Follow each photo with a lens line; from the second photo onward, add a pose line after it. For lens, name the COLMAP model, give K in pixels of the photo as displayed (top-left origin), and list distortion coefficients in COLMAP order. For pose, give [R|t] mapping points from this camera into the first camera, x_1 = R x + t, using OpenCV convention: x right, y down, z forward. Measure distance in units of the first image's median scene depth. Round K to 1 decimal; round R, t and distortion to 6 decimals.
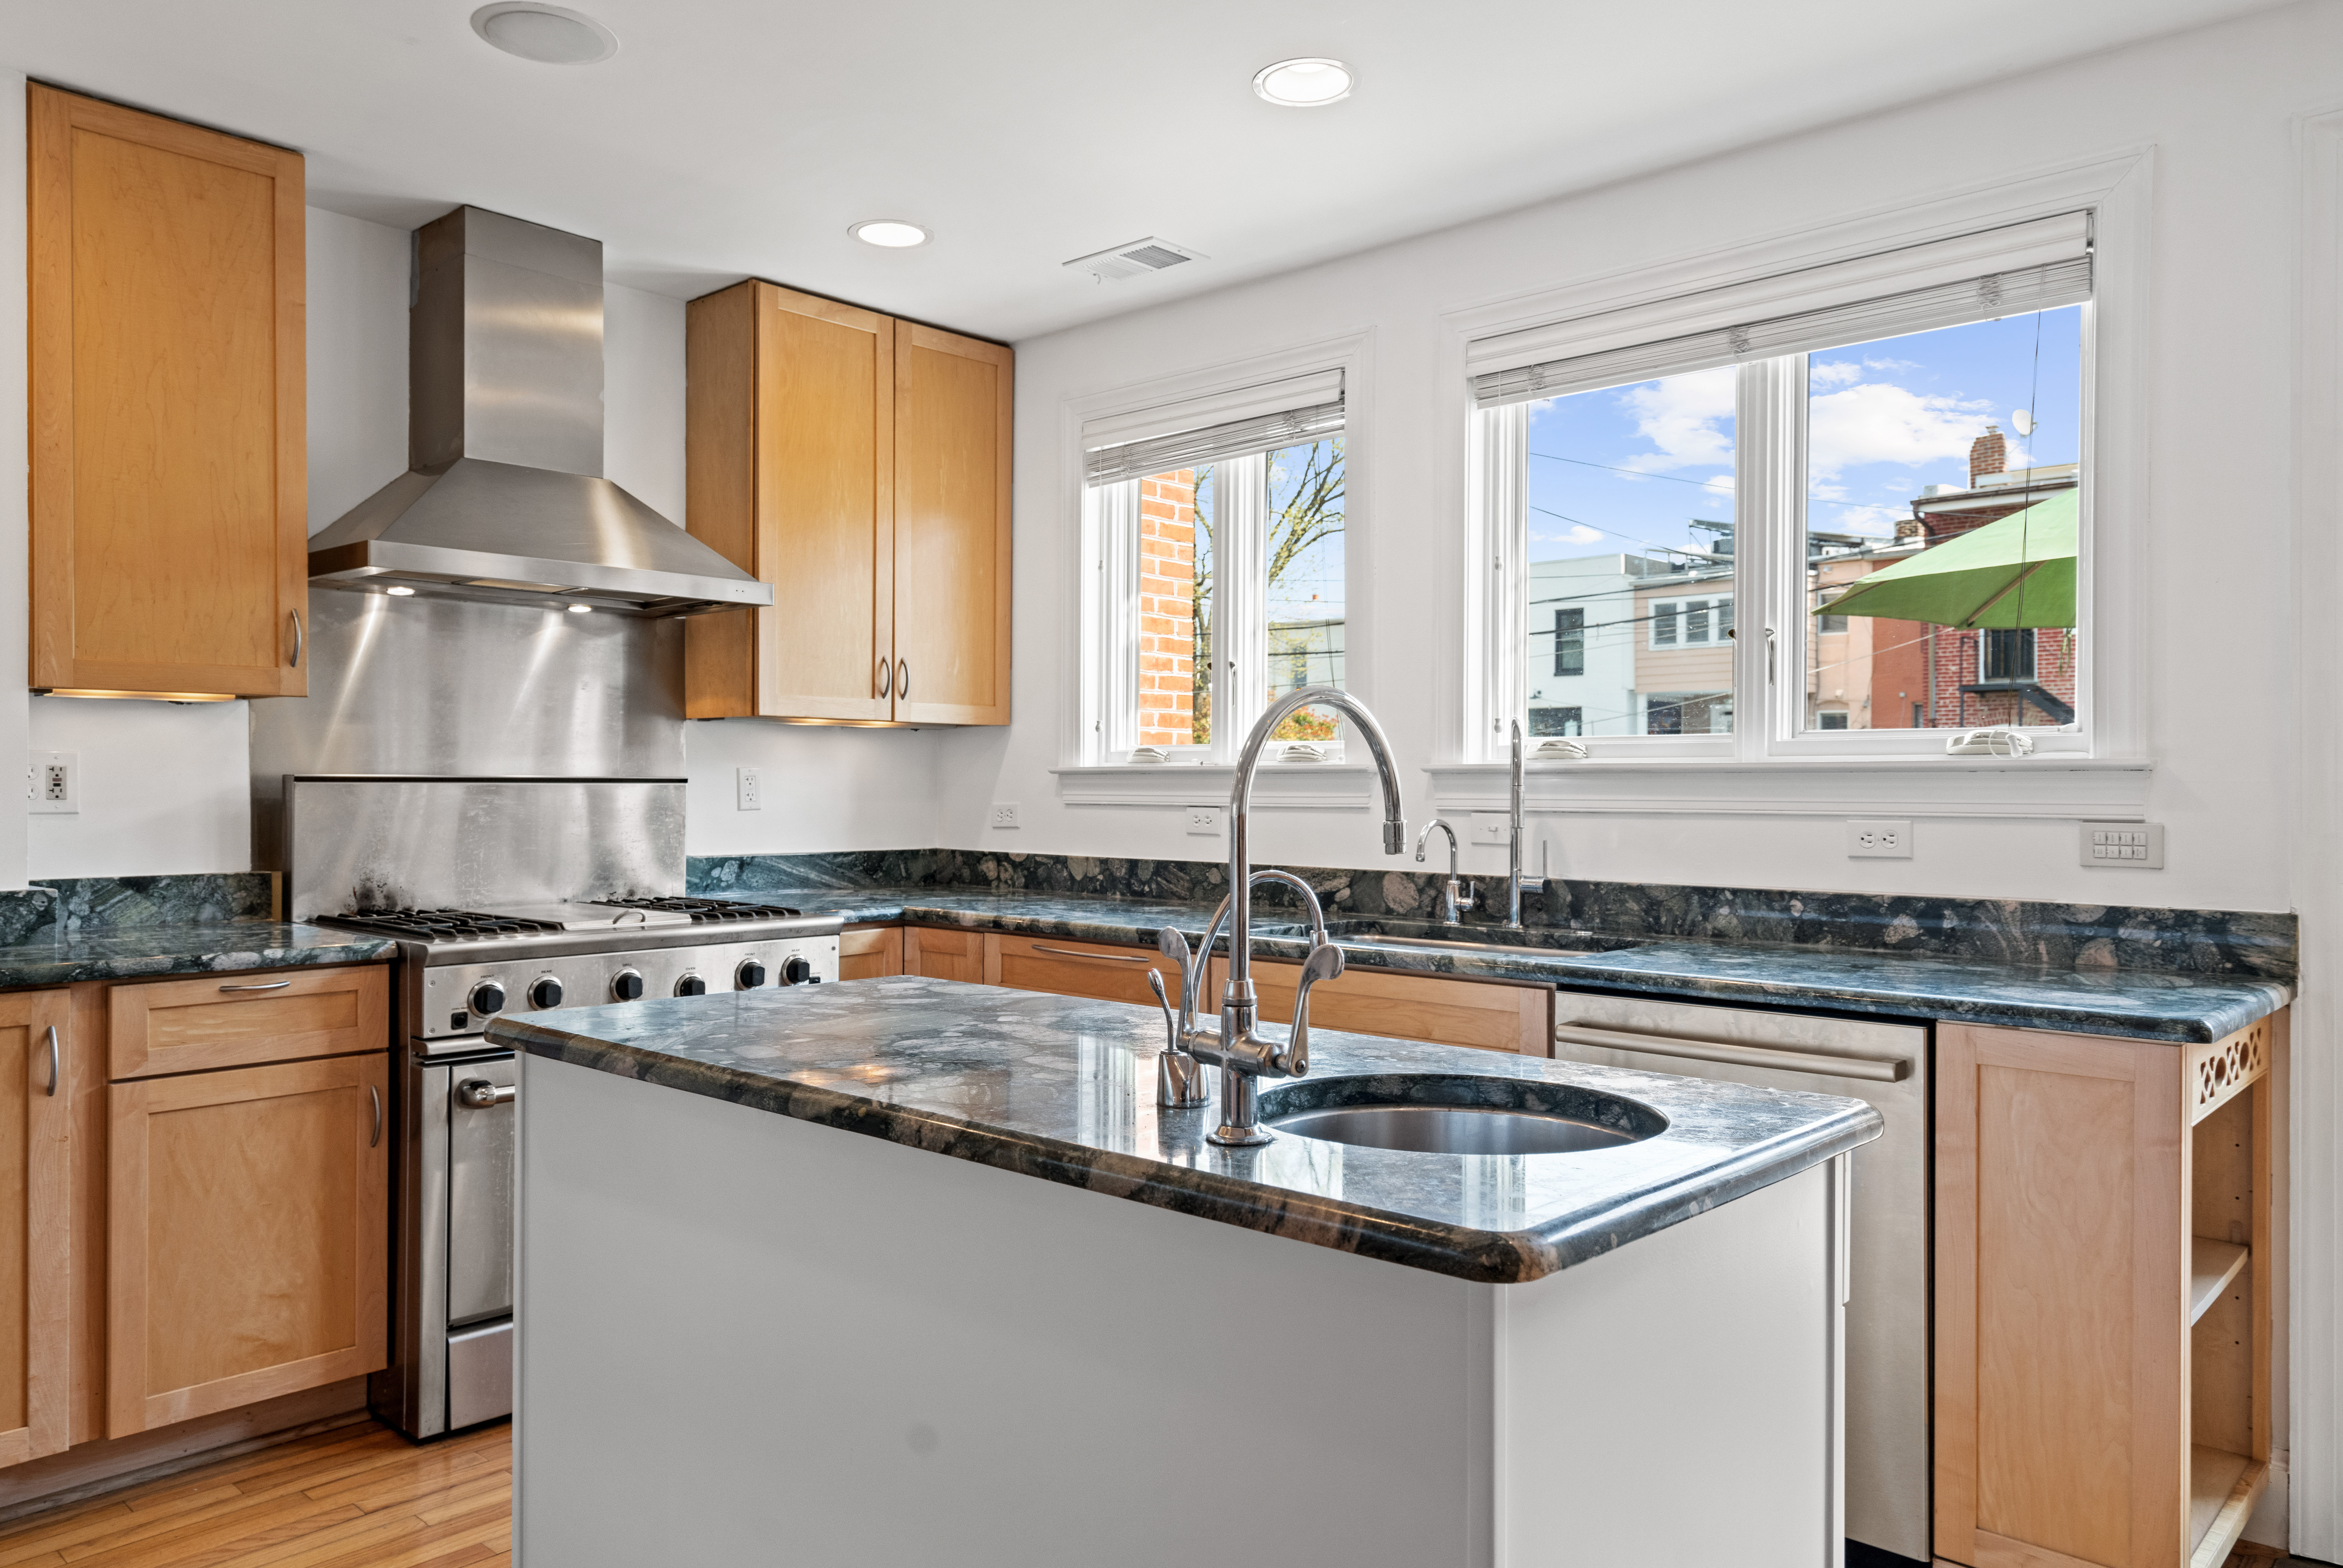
lens RADIAL K [[1598.0, 0, 1233.8], [0, 1598.0, 789.8], [0, 0, 1]] dist [0.017362, 0.001559]
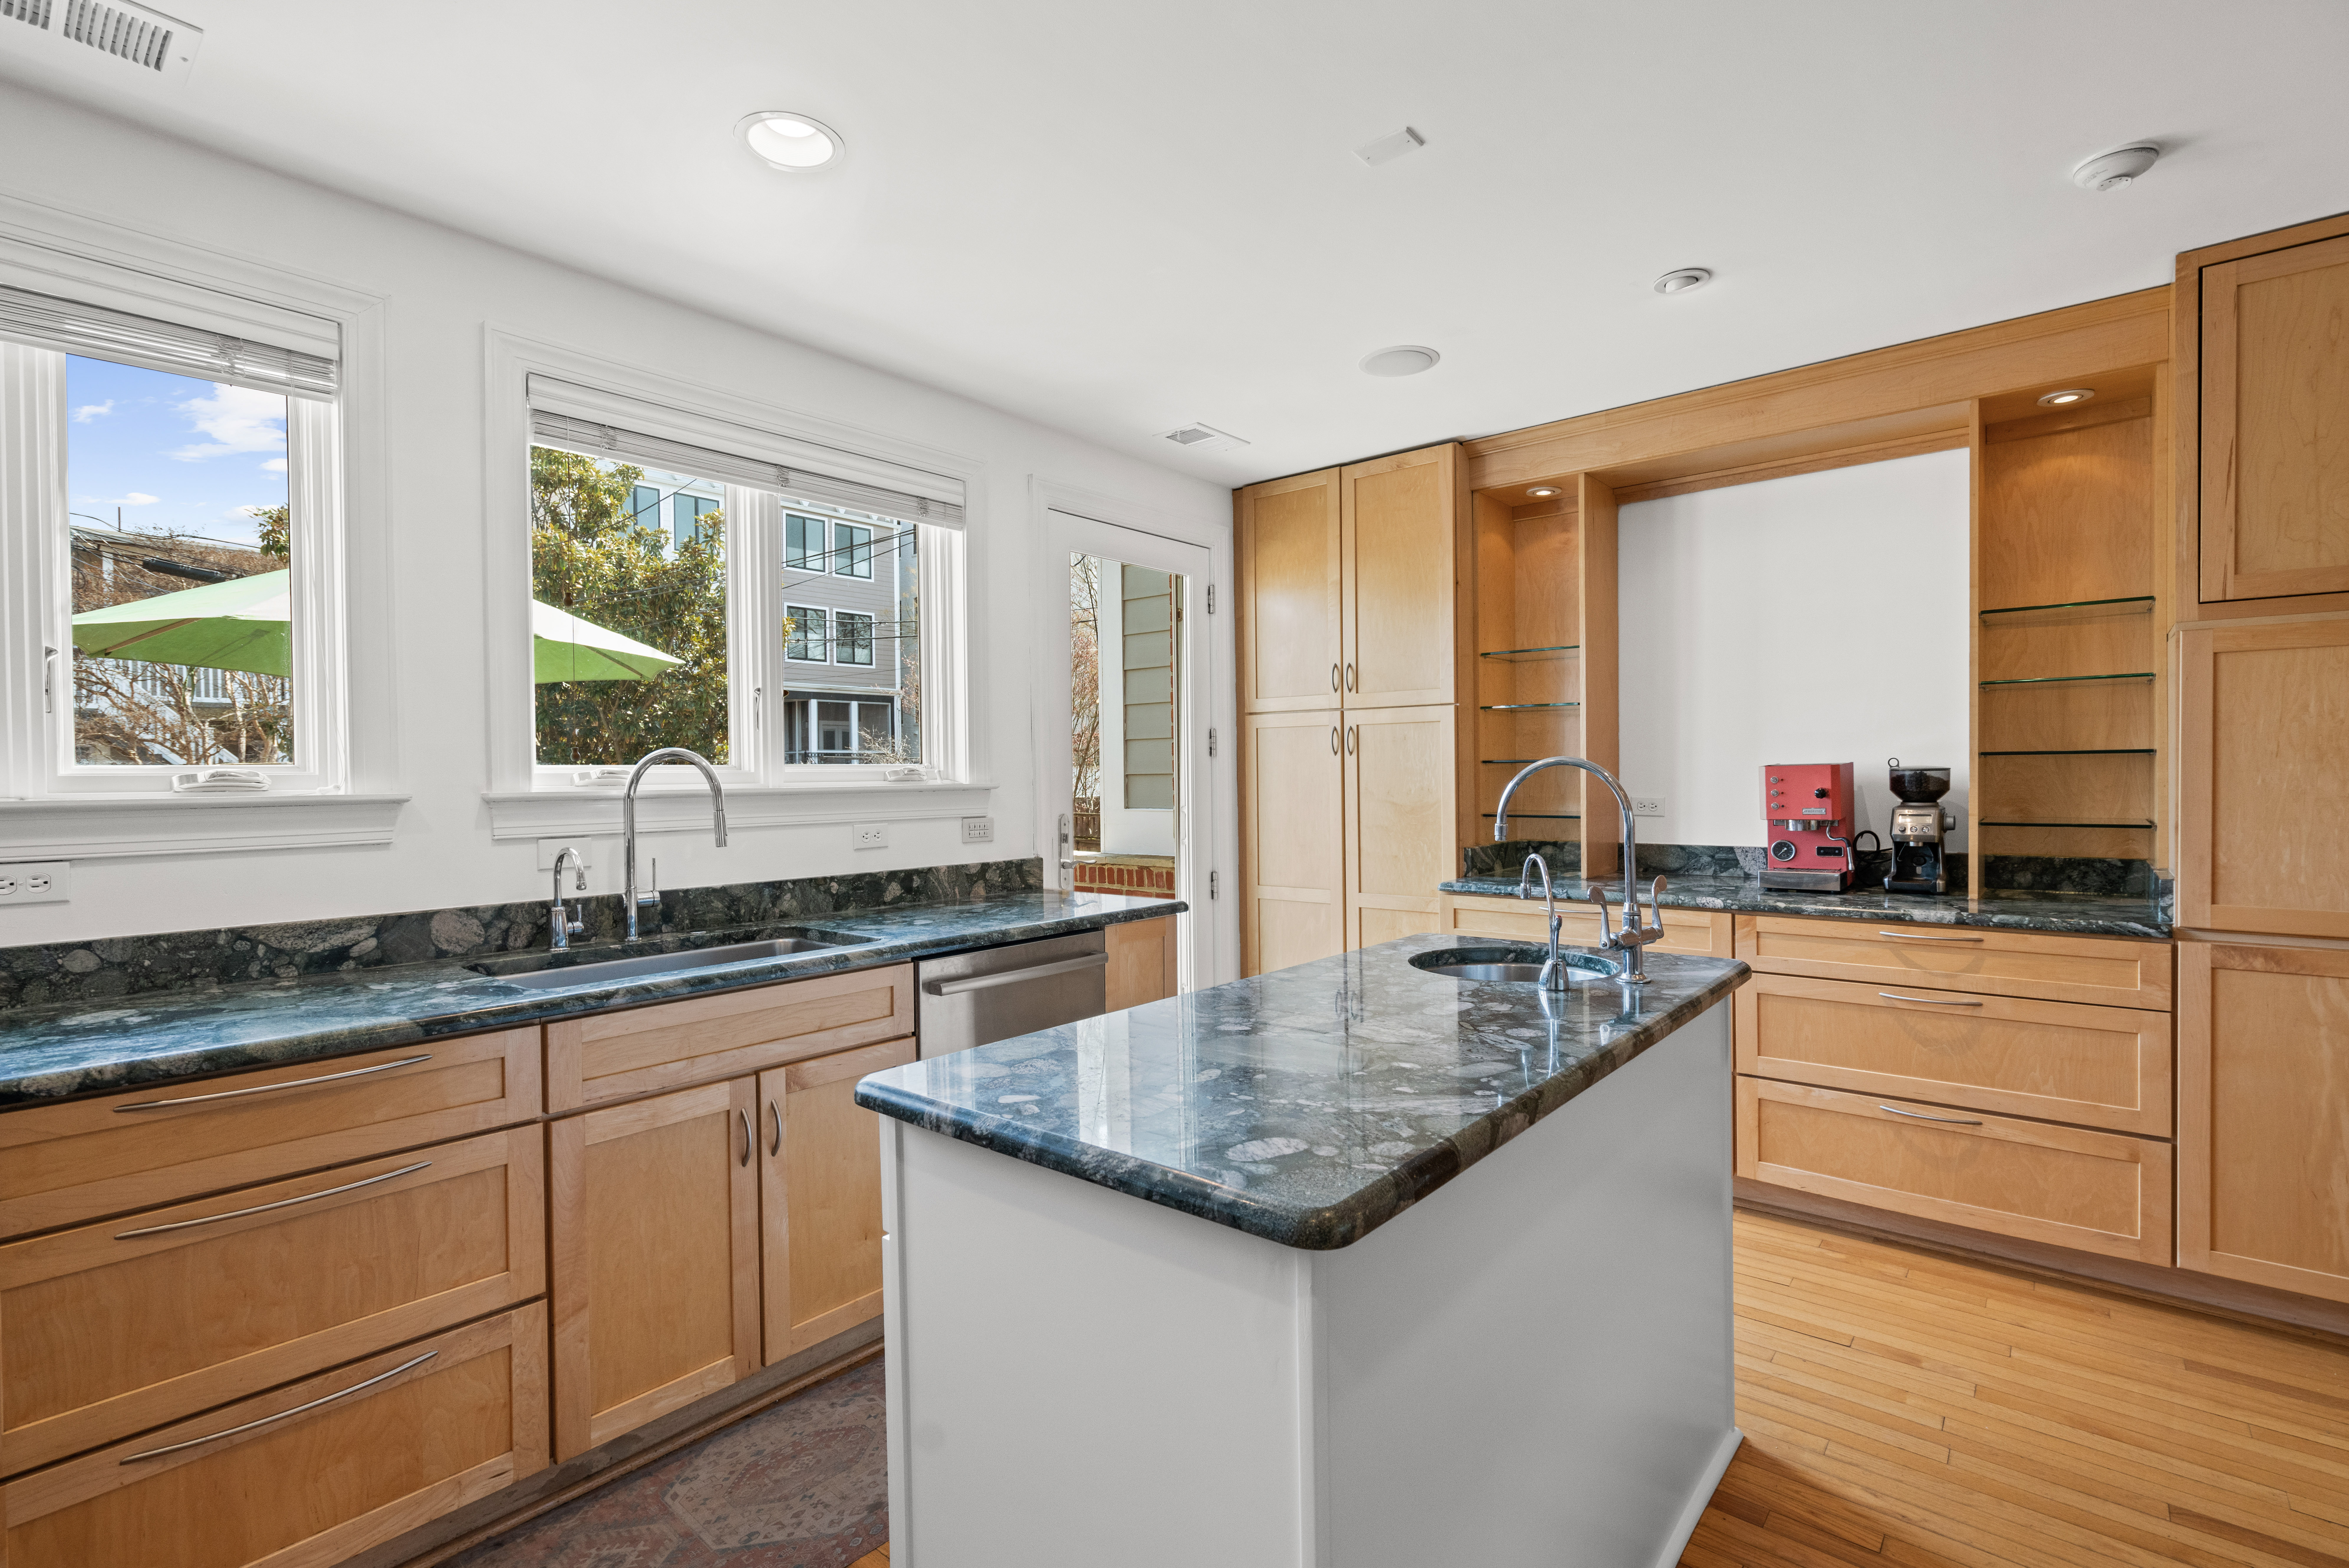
lens RADIAL K [[1076.1, 0, 1104.9], [0, 1076.1, 776.0], [0, 0, 1]] dist [-0.004575, 0.003058]
pose [[-0.003996, -0.000820, 0.999992, -0.590293], [0.014031, 0.999901, 0.000876, -0.022944], [-0.999894, 0.014034, -0.003984, 0.722008]]
